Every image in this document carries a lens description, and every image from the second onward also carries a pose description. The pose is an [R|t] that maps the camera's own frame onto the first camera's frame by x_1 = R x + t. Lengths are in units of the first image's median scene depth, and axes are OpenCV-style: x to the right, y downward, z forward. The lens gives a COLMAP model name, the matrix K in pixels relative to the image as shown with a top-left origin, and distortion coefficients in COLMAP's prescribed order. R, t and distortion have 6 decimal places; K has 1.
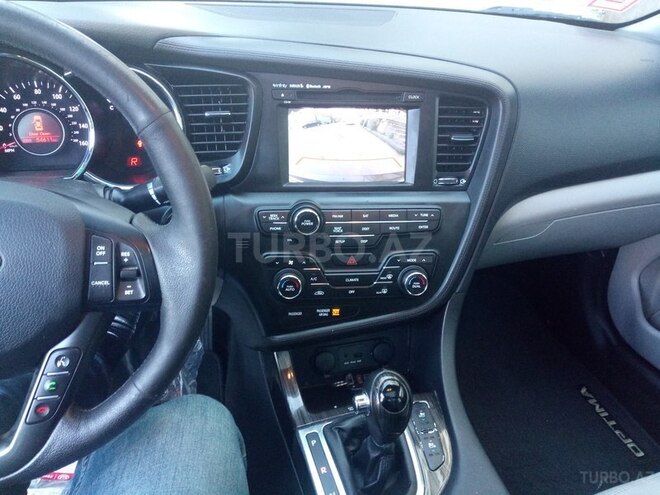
lens RADIAL K [[497.0, 0, 330.5], [0, 497.0, 248.0], [0, 0, 1]] dist [0.022260, -0.006341]
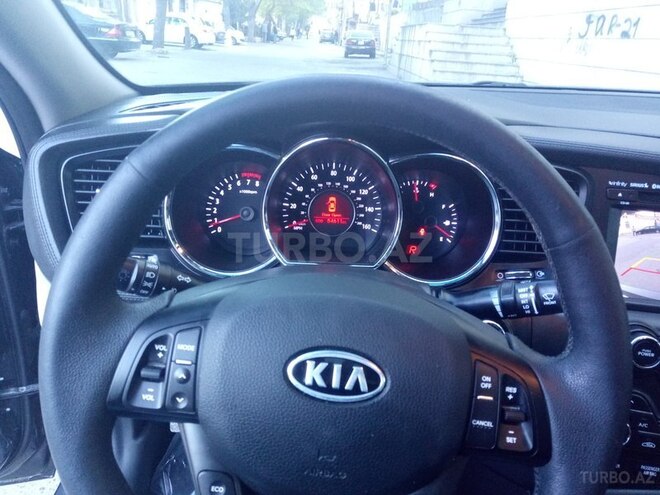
lens RADIAL K [[497.0, 0, 329.4], [0, 497.0, 246.5], [0, 0, 1]] dist [0.022260, -0.006341]
pose [[0.957589, 0.101199, -0.269780, -0.321898], [-0.138399, 0.982759, -0.122602, -0.048395], [0.252722, 0.154740, 0.955085, 0.080611]]
